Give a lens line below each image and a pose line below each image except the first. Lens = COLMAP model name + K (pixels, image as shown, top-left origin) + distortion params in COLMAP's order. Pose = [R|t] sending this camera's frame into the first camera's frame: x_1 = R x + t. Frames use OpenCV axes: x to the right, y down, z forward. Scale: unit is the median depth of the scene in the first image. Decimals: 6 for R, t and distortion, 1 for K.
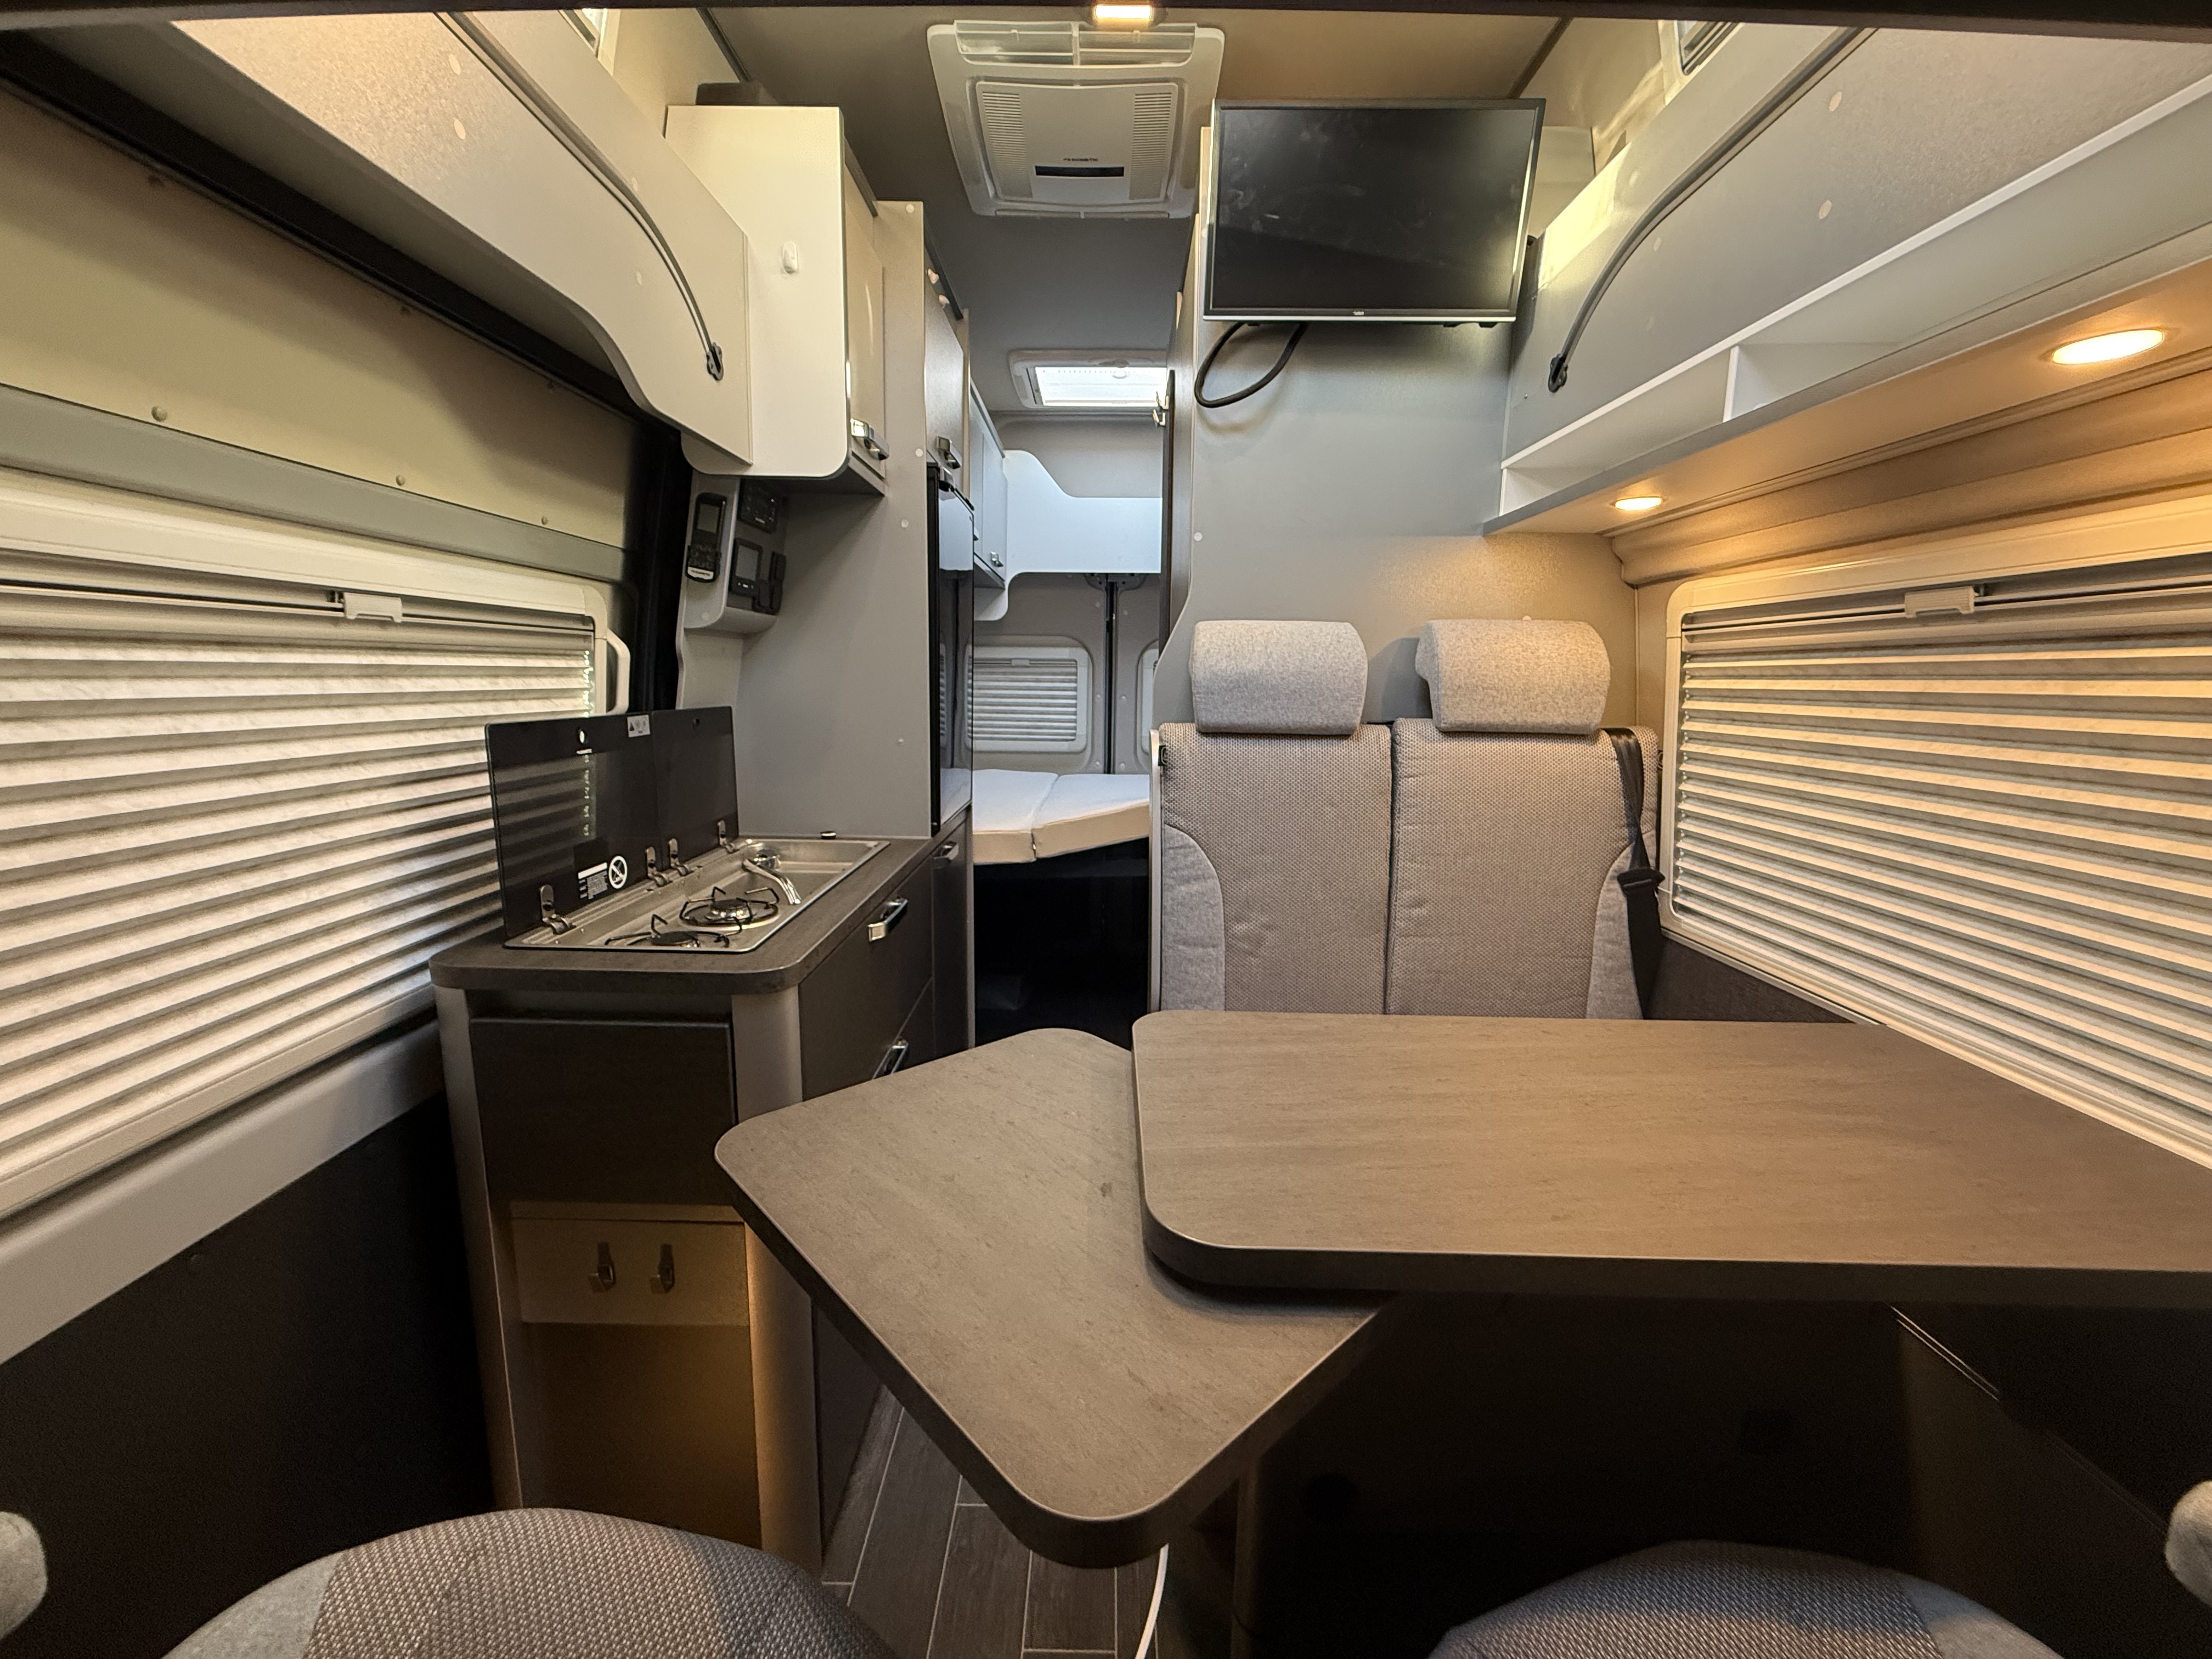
lens RADIAL K [[886.0, 0, 1098.6], [0, 886.0, 829.9], [0, 0, 1]] dist [0.002543, 0.000154]
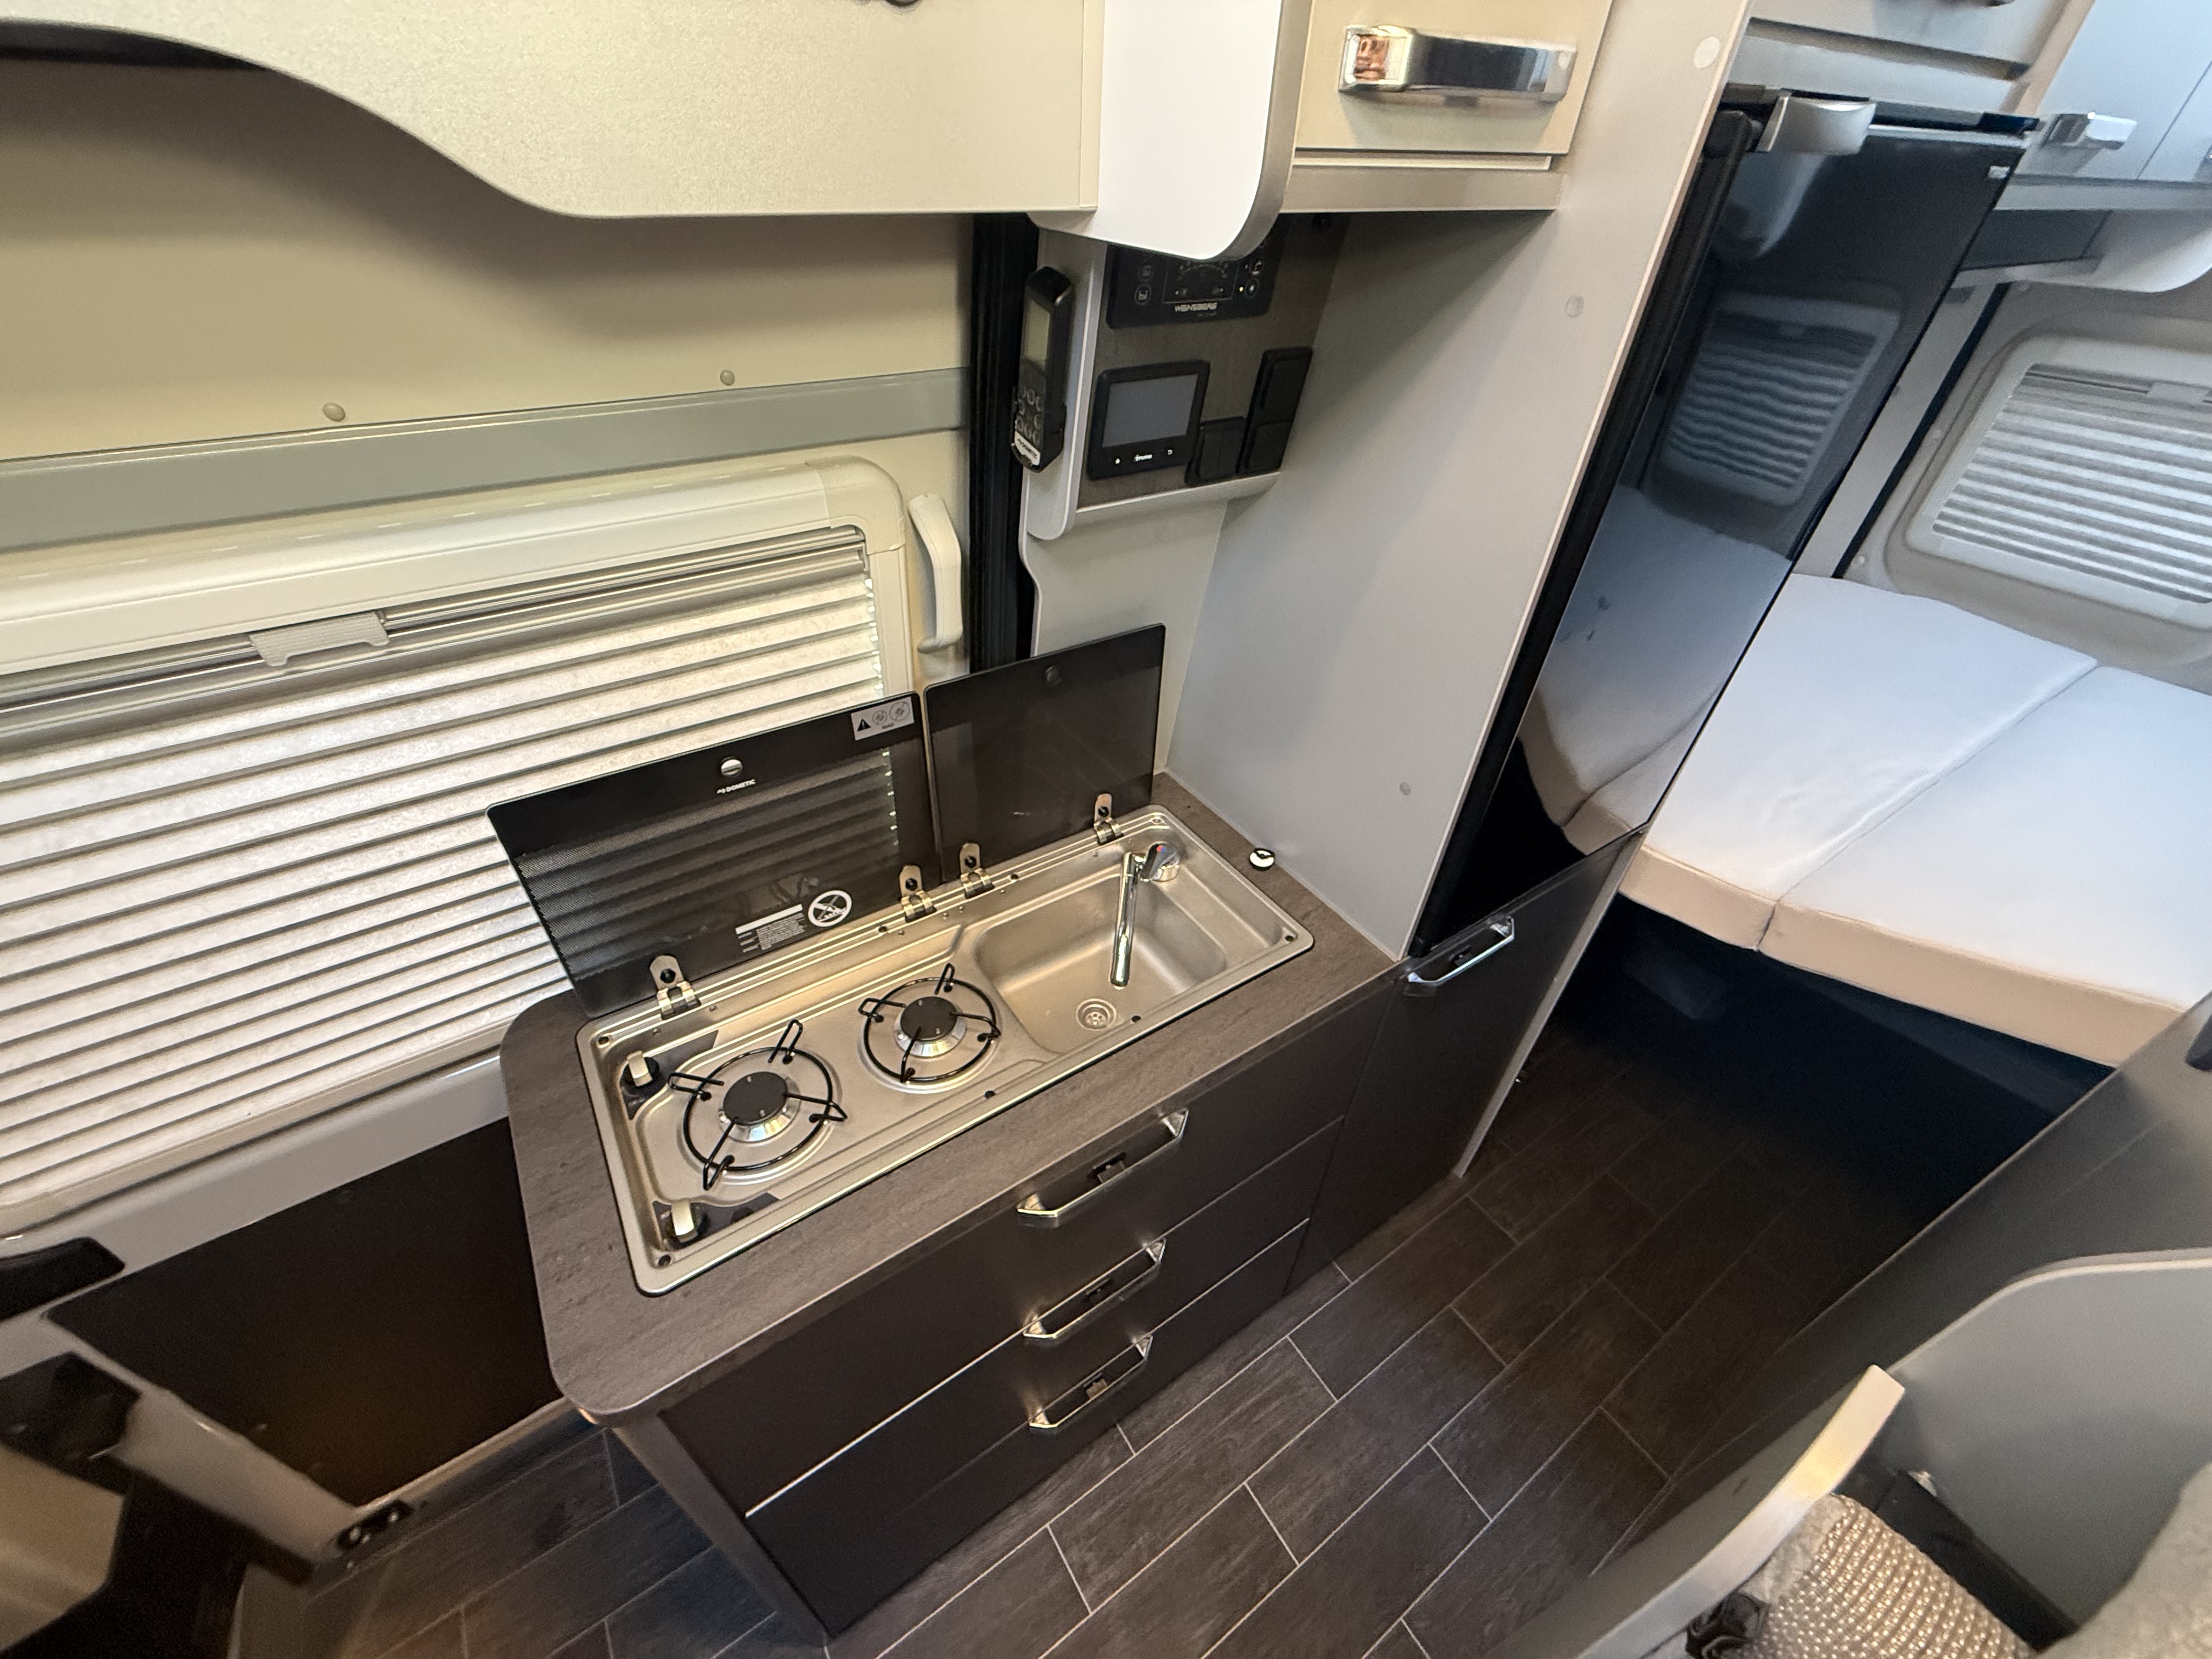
lens RADIAL K [[878.6, 0, 1101.2], [0, 878.6, 827.4], [0, 0, 1]] dist [-0.002193, 0.000298]
pose [[0.559728, 0.519642, -0.645505, 0.010381], [-0.161213, 0.832359, 0.530272, -0.324054], [0.812844, -0.192744, 0.549668, 0.606185]]
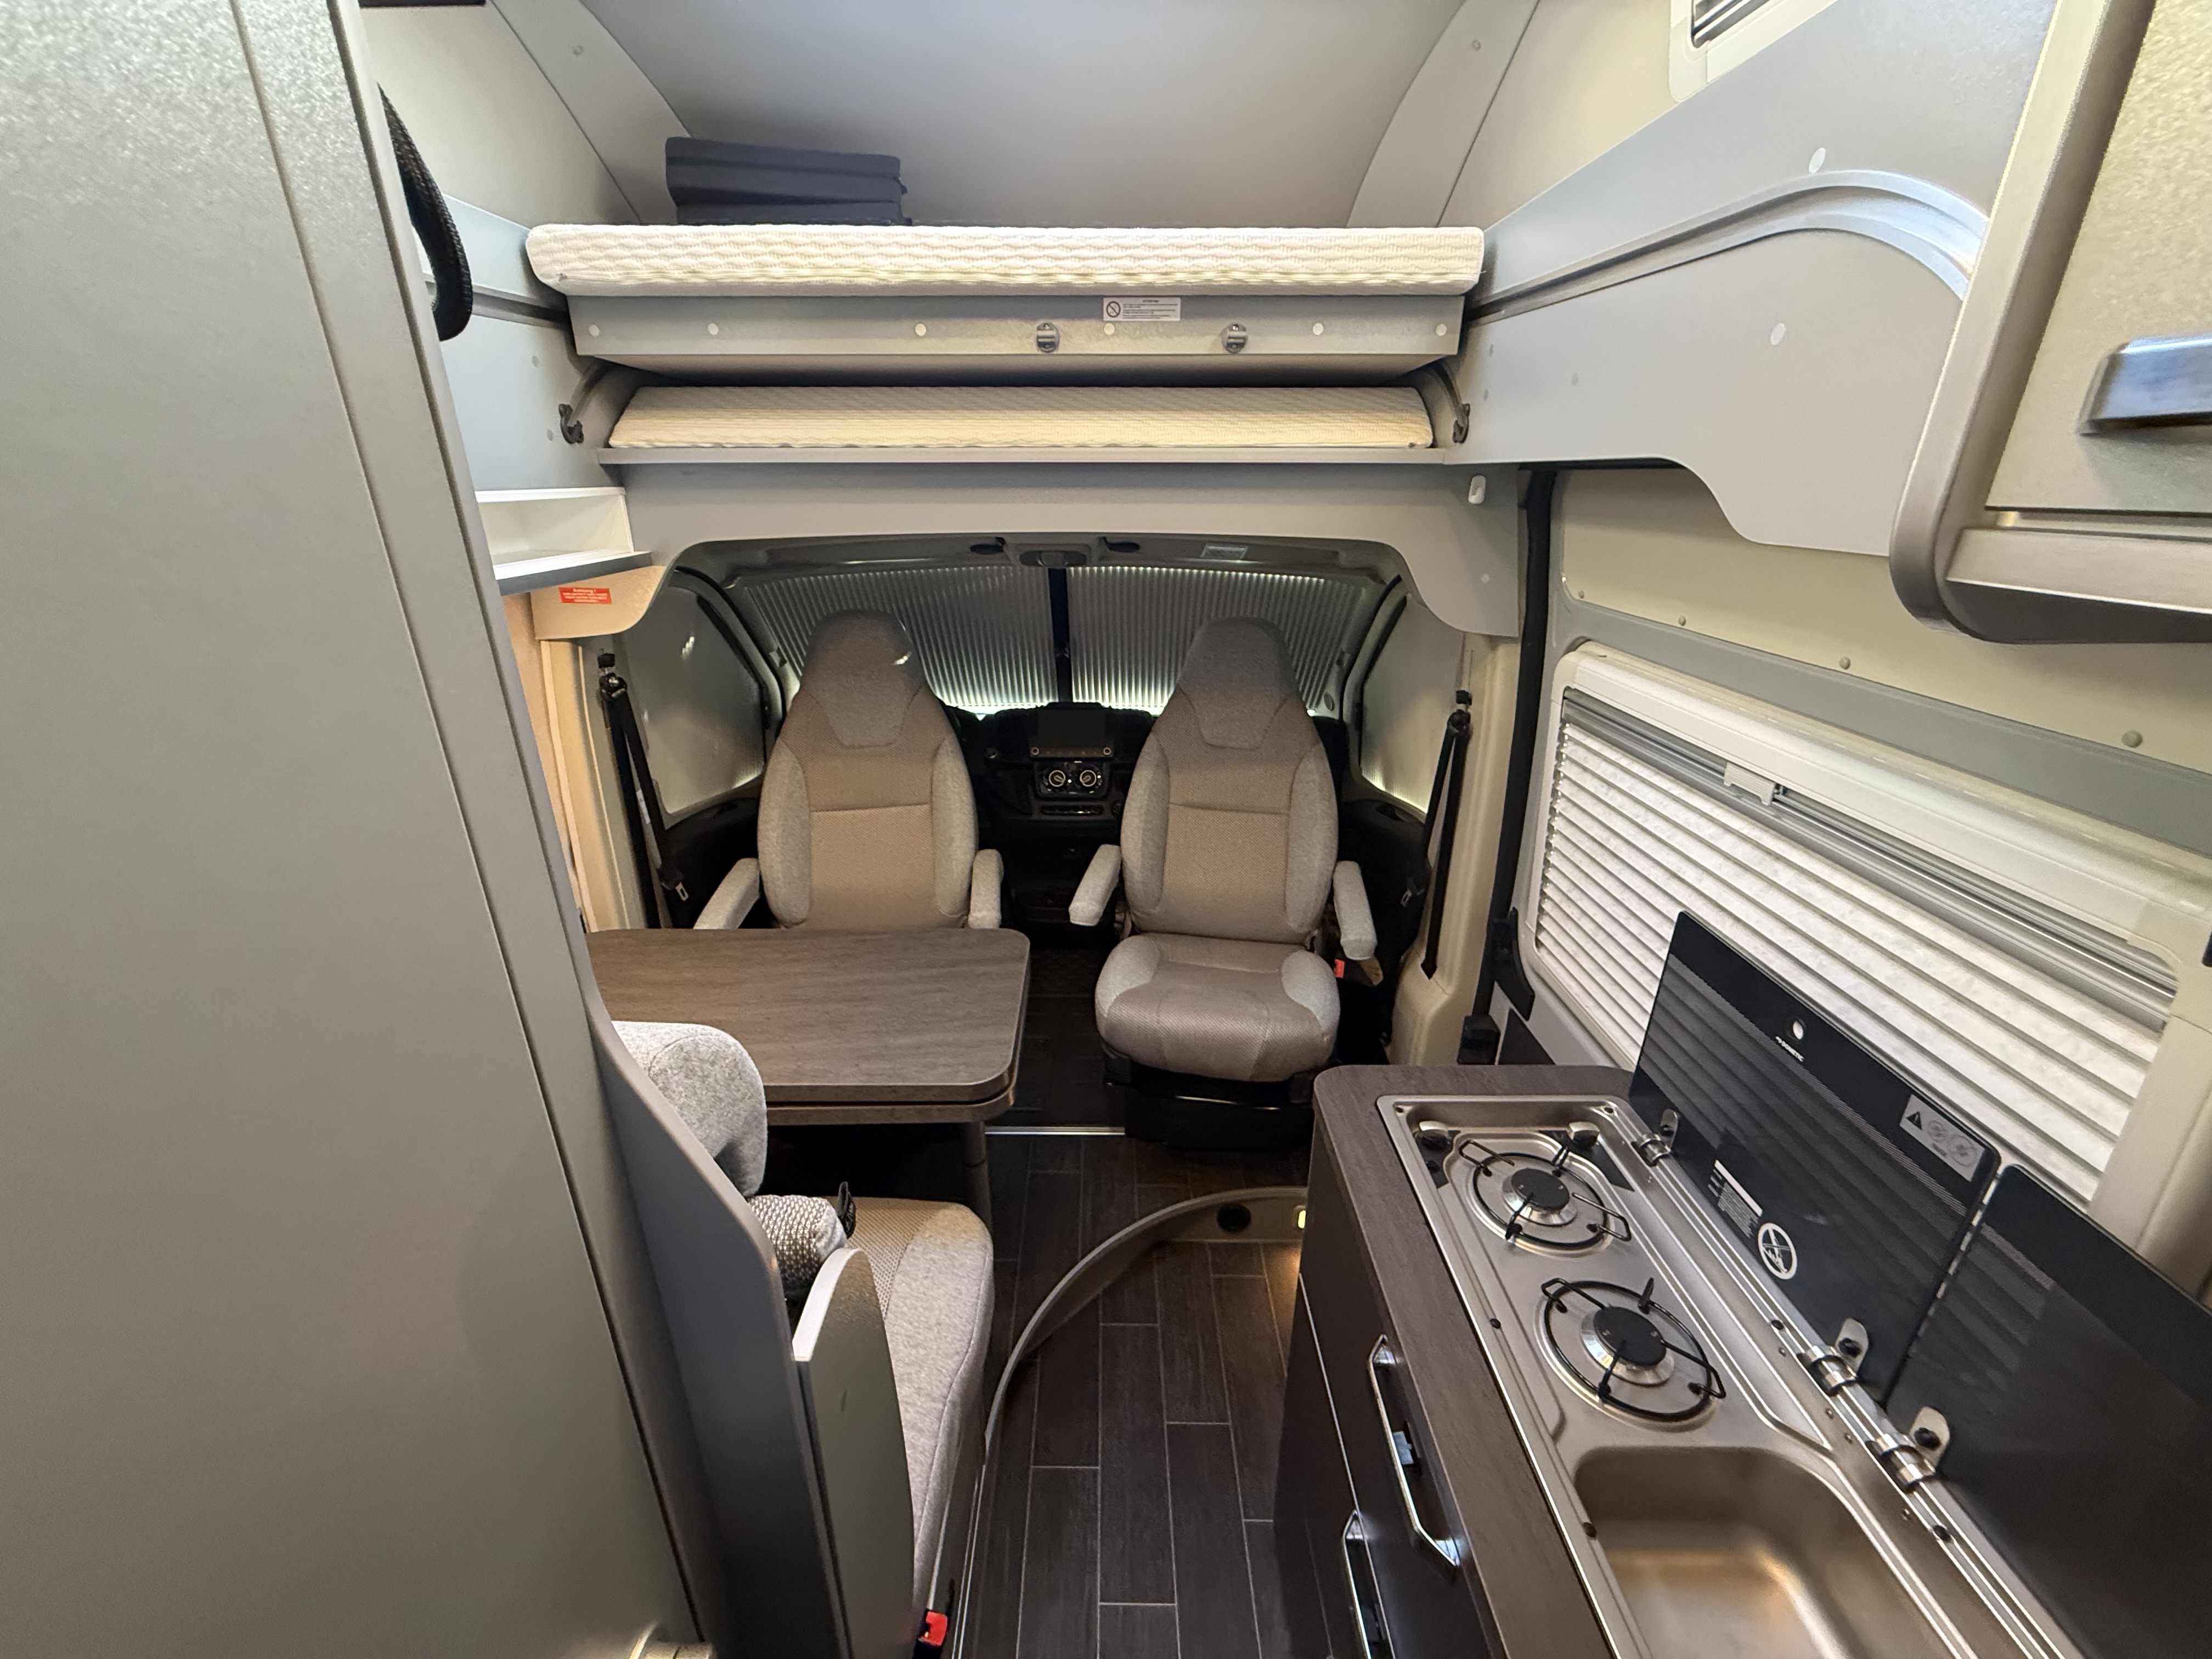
lens RADIAL K [[878.6, 0, 1101.2], [0, 878.6, 827.4], [0, 0, 1]] dist [-0.002193, 0.000298]
pose [[-0.999947, -0.008328, -0.006127, -0.042435], [-0.010302, 0.852400, 0.522789, -0.402284], [0.000869, 0.522824, -0.852440, 1.044237]]
